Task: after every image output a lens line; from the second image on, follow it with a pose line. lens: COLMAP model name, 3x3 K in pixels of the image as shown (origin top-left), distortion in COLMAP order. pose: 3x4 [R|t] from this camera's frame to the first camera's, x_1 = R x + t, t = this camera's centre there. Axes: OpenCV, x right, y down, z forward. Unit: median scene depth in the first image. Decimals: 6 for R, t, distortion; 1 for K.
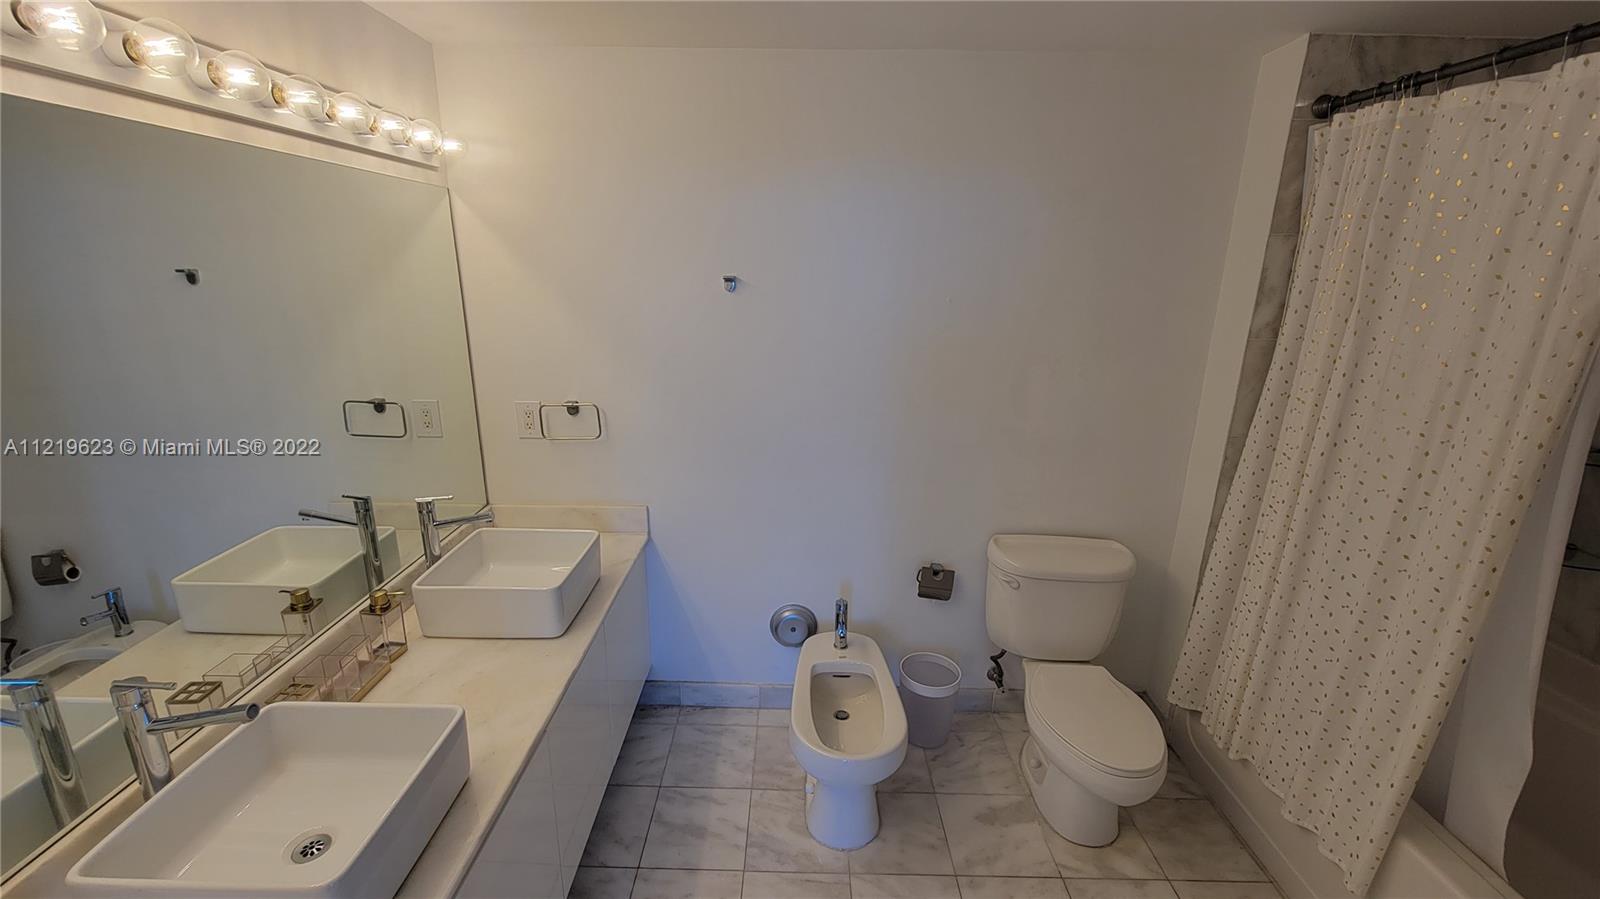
lens RADIAL K [[657.2, 0, 793.4], [0, 657.2, 448.2], [0, 0, 1]] dist [0.004402, -0.003468]
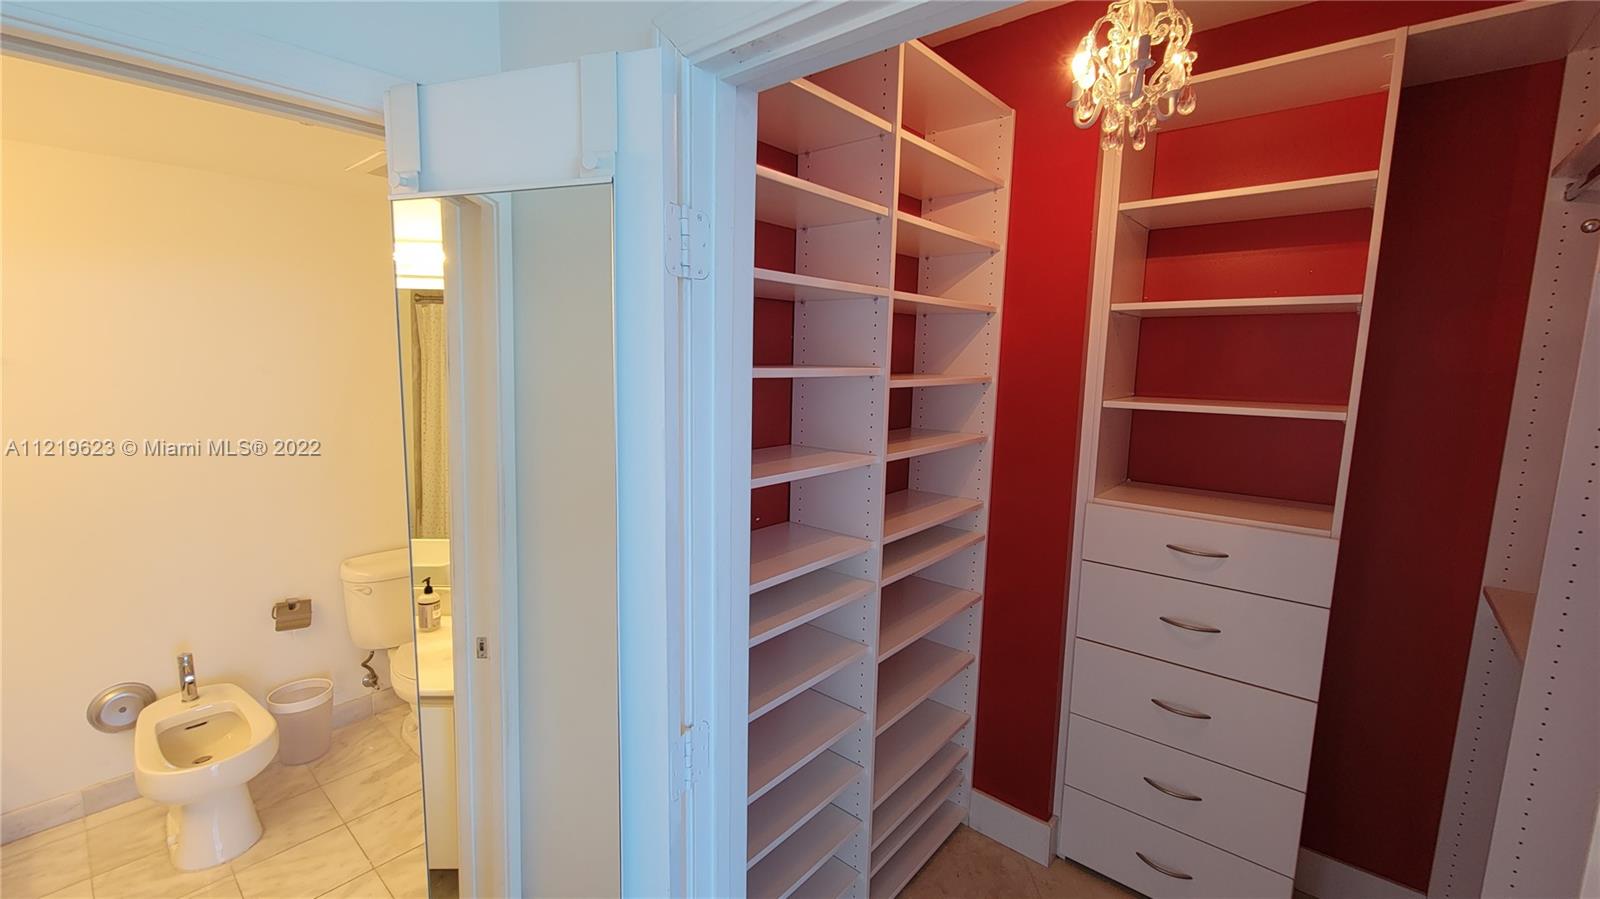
lens RADIAL K [[657.2, 0, 793.4], [0, 657.2, 448.2], [0, 0, 1]] dist [0.004402, -0.003468]
pose [[0.651566, -0.111321, 0.750380, -0.042902], [0.205659, 0.978051, -0.033480, 0.146602], [-0.730183, 0.176137, 0.660159, -0.453187]]
